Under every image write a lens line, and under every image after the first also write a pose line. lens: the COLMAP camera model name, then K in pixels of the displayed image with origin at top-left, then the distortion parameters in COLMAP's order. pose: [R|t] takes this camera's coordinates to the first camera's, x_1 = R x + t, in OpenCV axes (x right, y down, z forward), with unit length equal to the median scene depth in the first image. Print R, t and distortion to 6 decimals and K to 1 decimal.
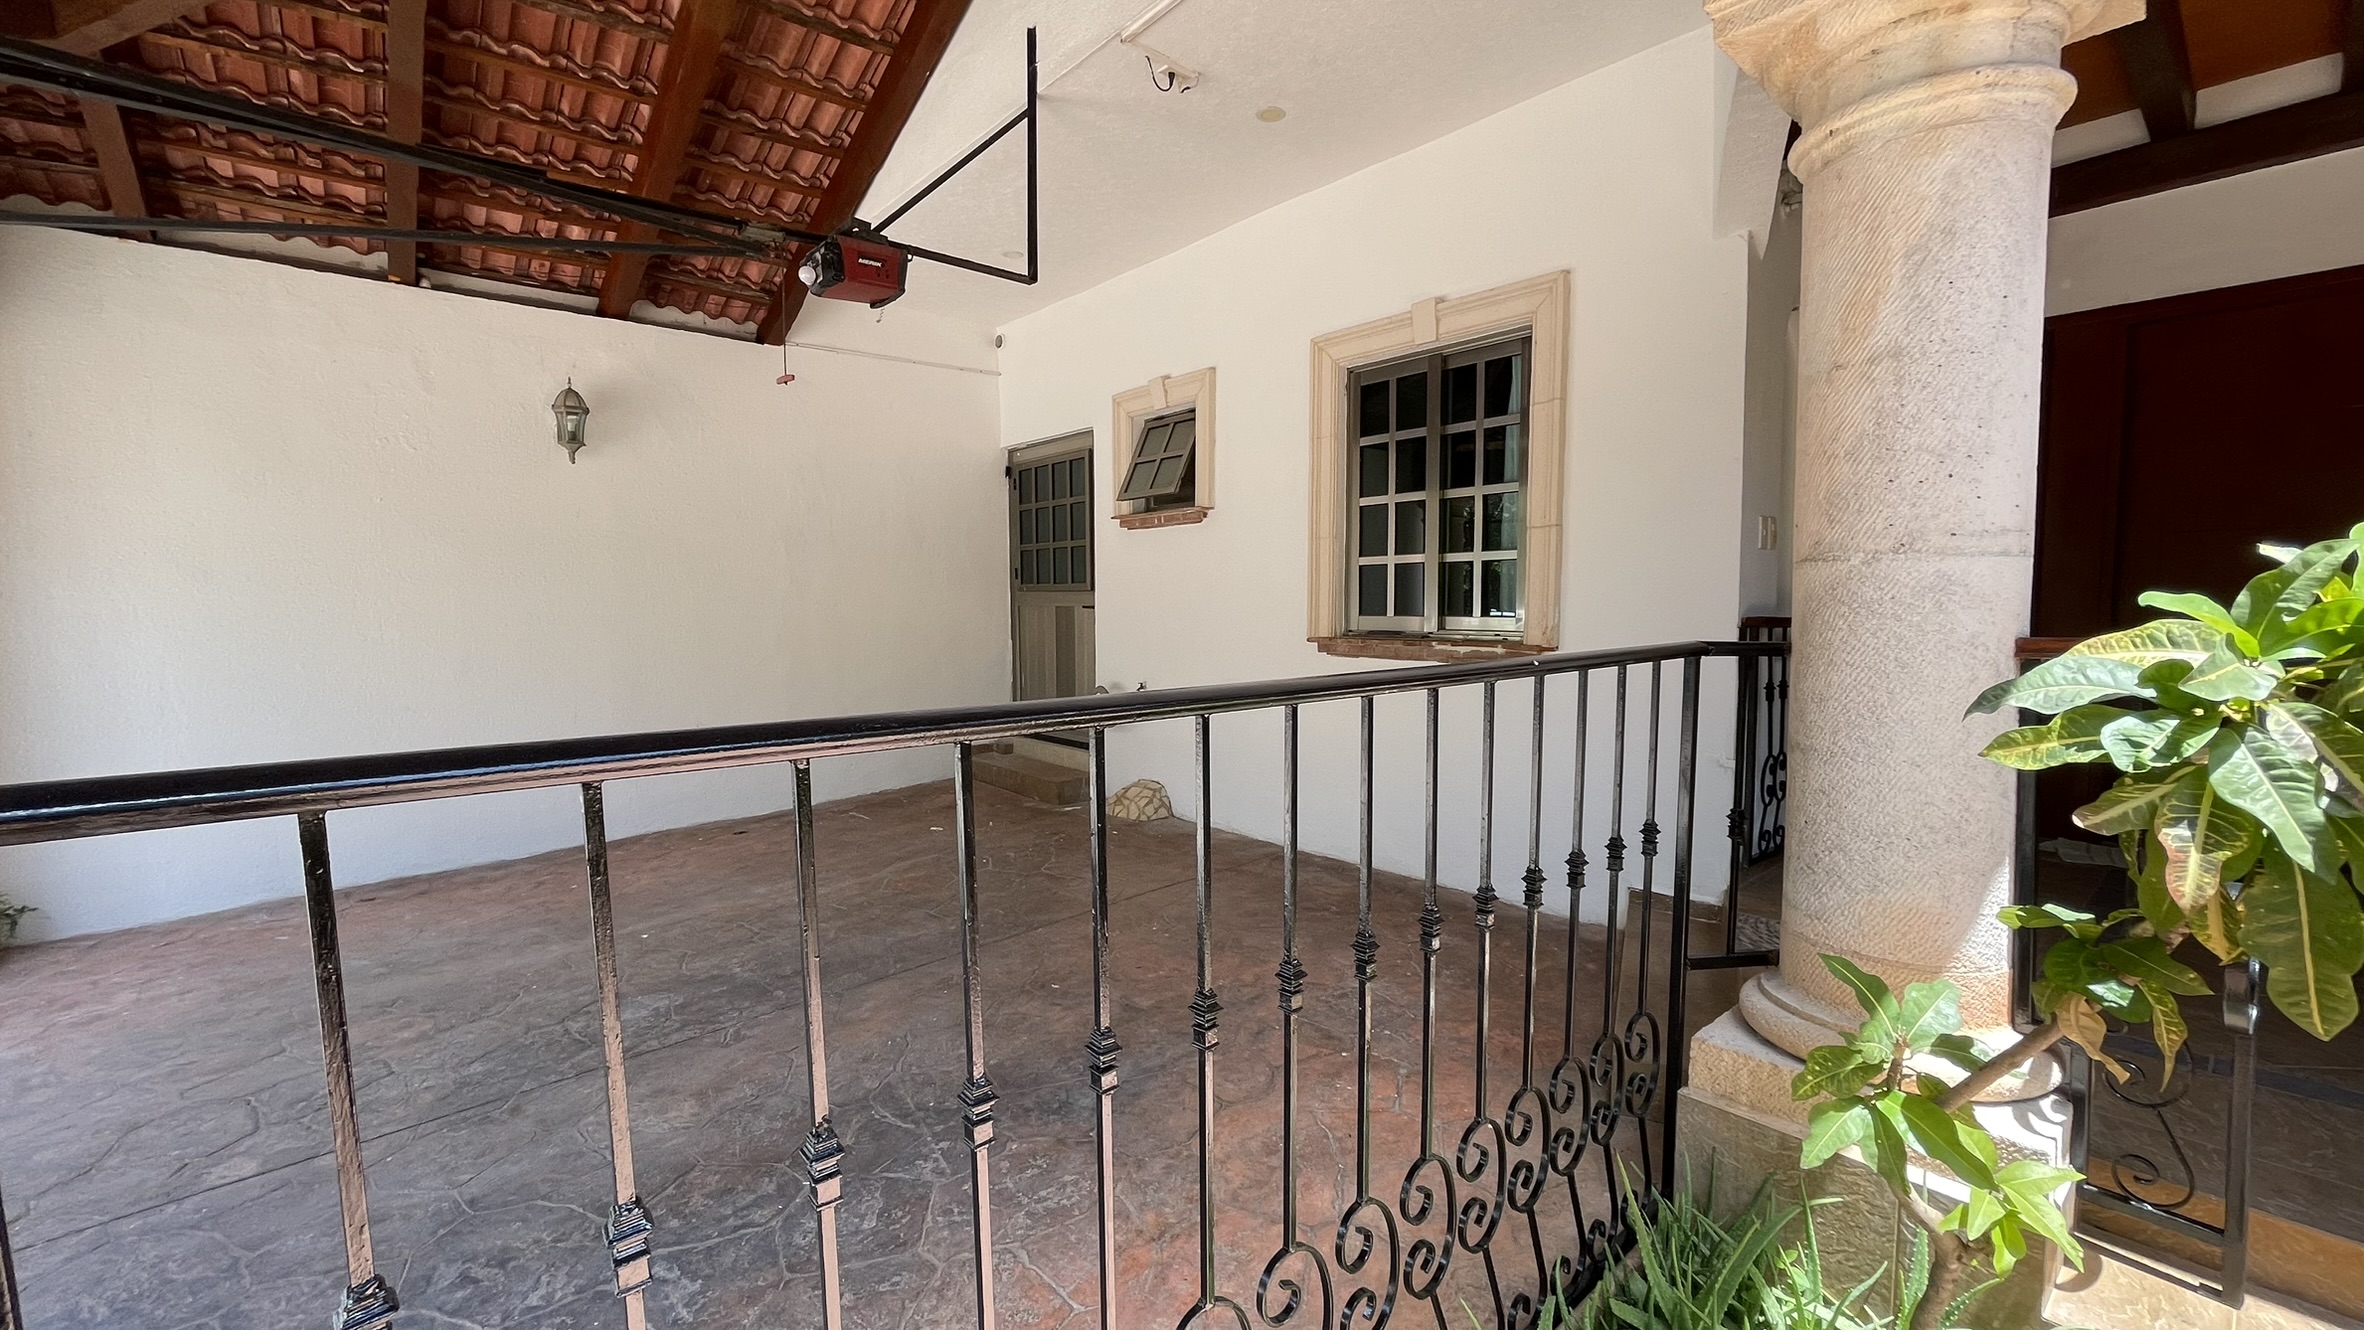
lens RADIAL K [[955.3, 0, 1171.8], [0, 955.3, 674.1], [0, 0, 1]] dist [-0.003894, 0.000574]
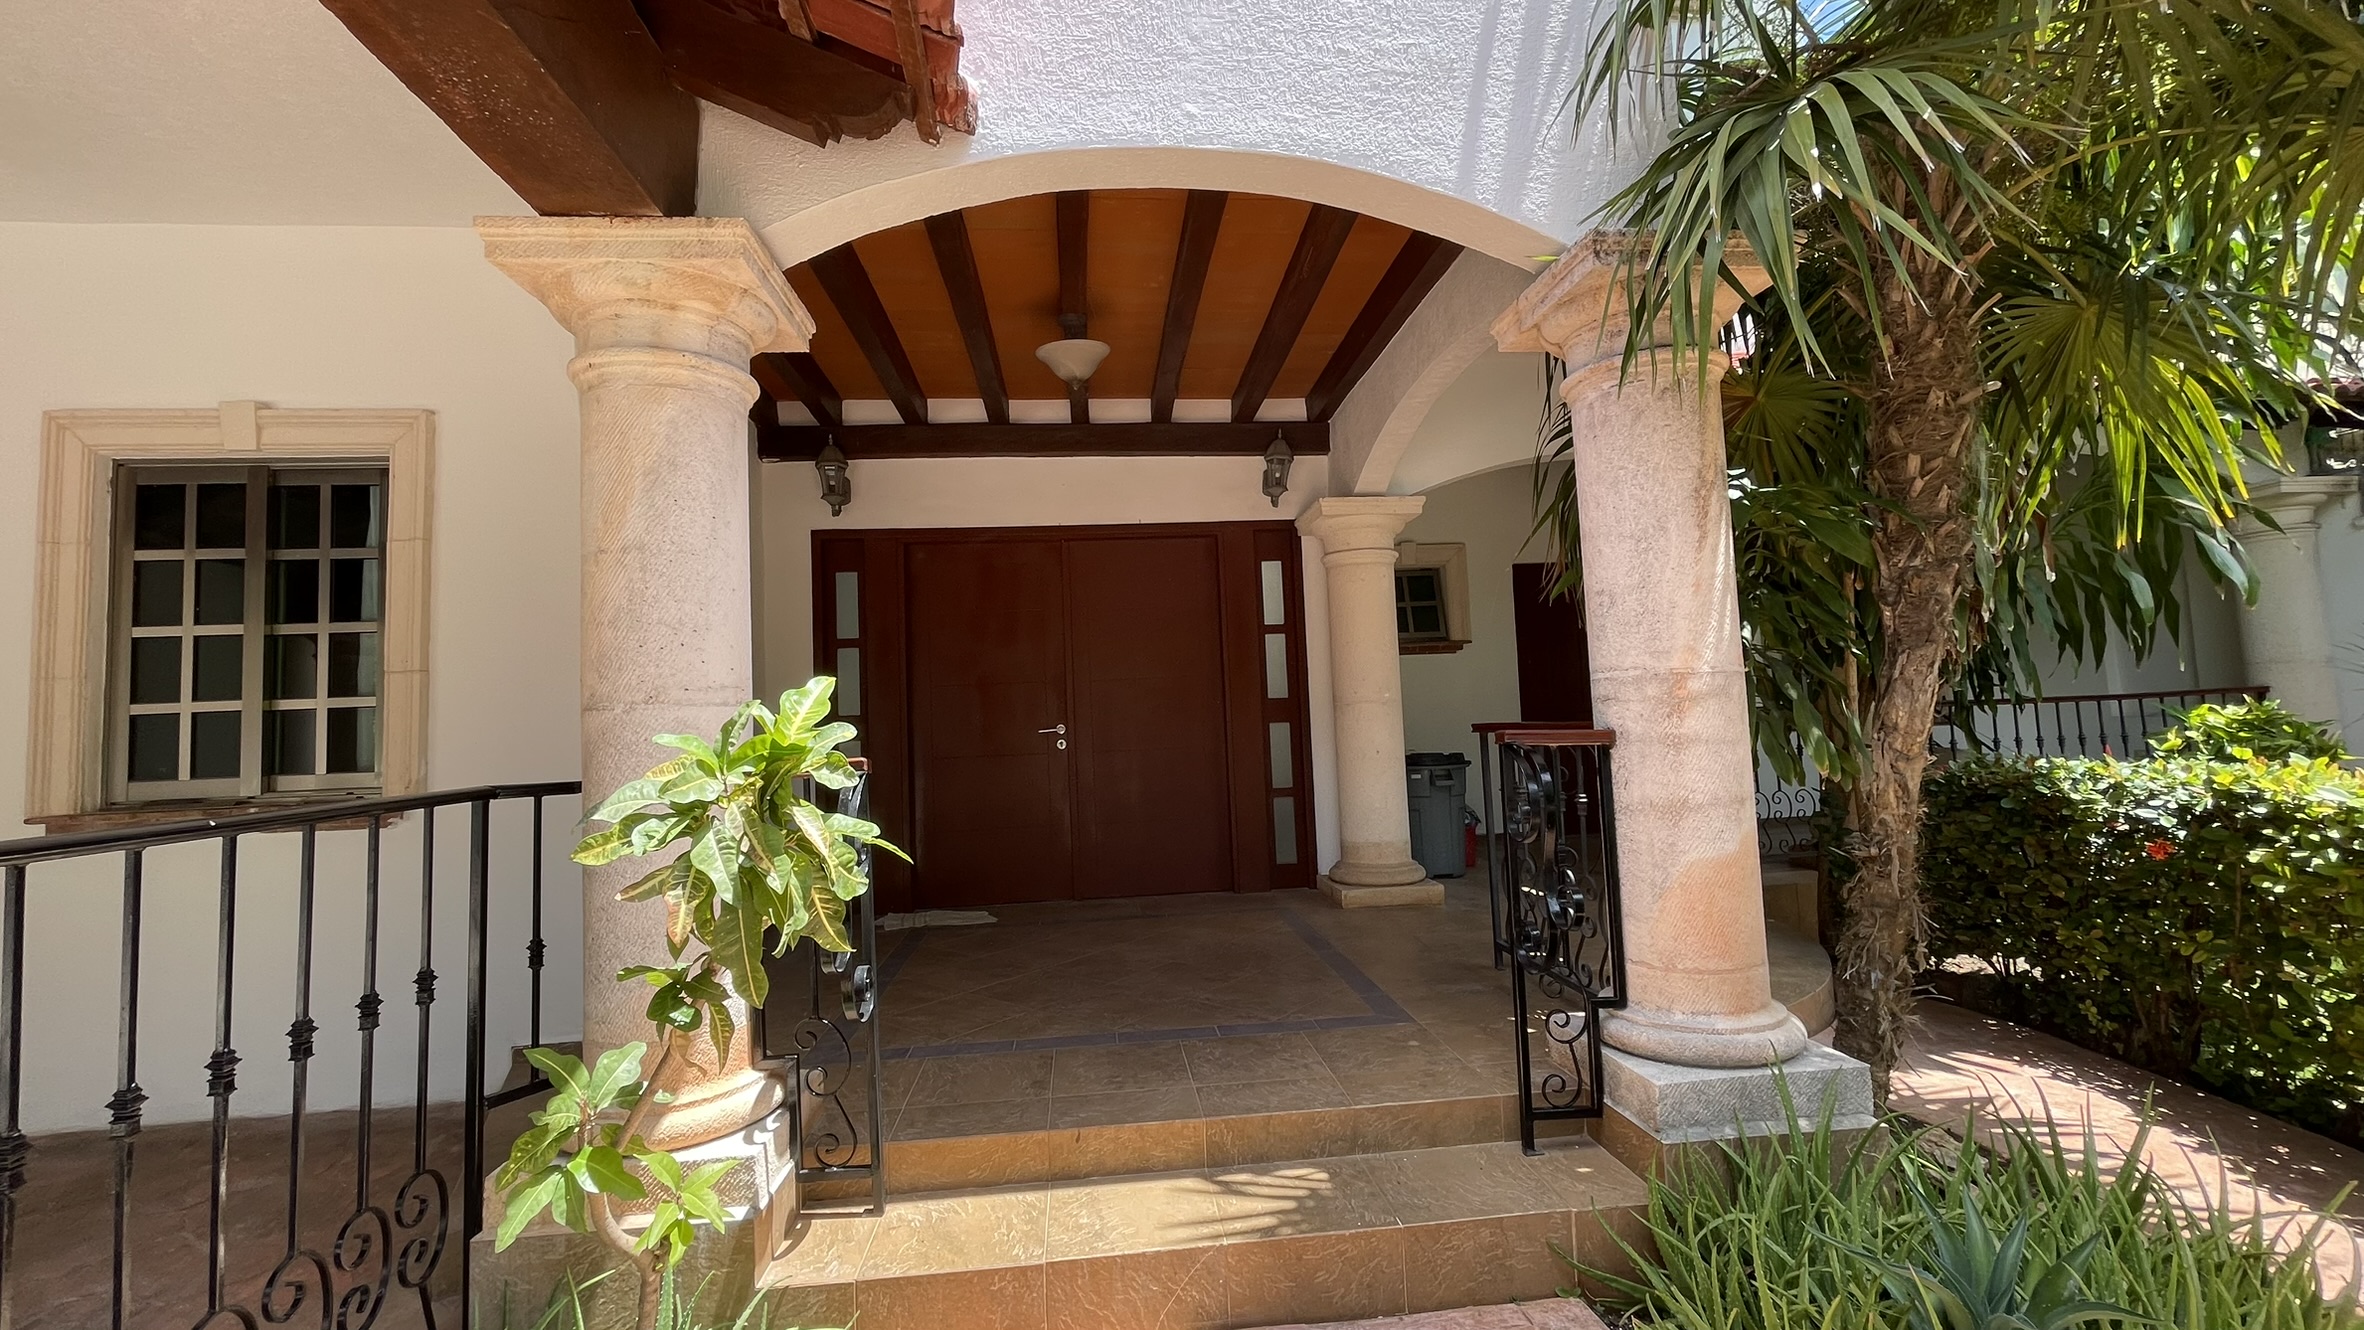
lens RADIAL K [[955.3, 0, 1192.9], [0, 955.3, 668.3], [0, 0, 1]] dist [-0.003894, 0.000574]
pose [[0.569424, 0.028229, 0.821559, 0.064598], [0.099162, 0.989753, -0.102738, 0.012001], [-0.816042, 0.139968, 0.560790, -0.132976]]
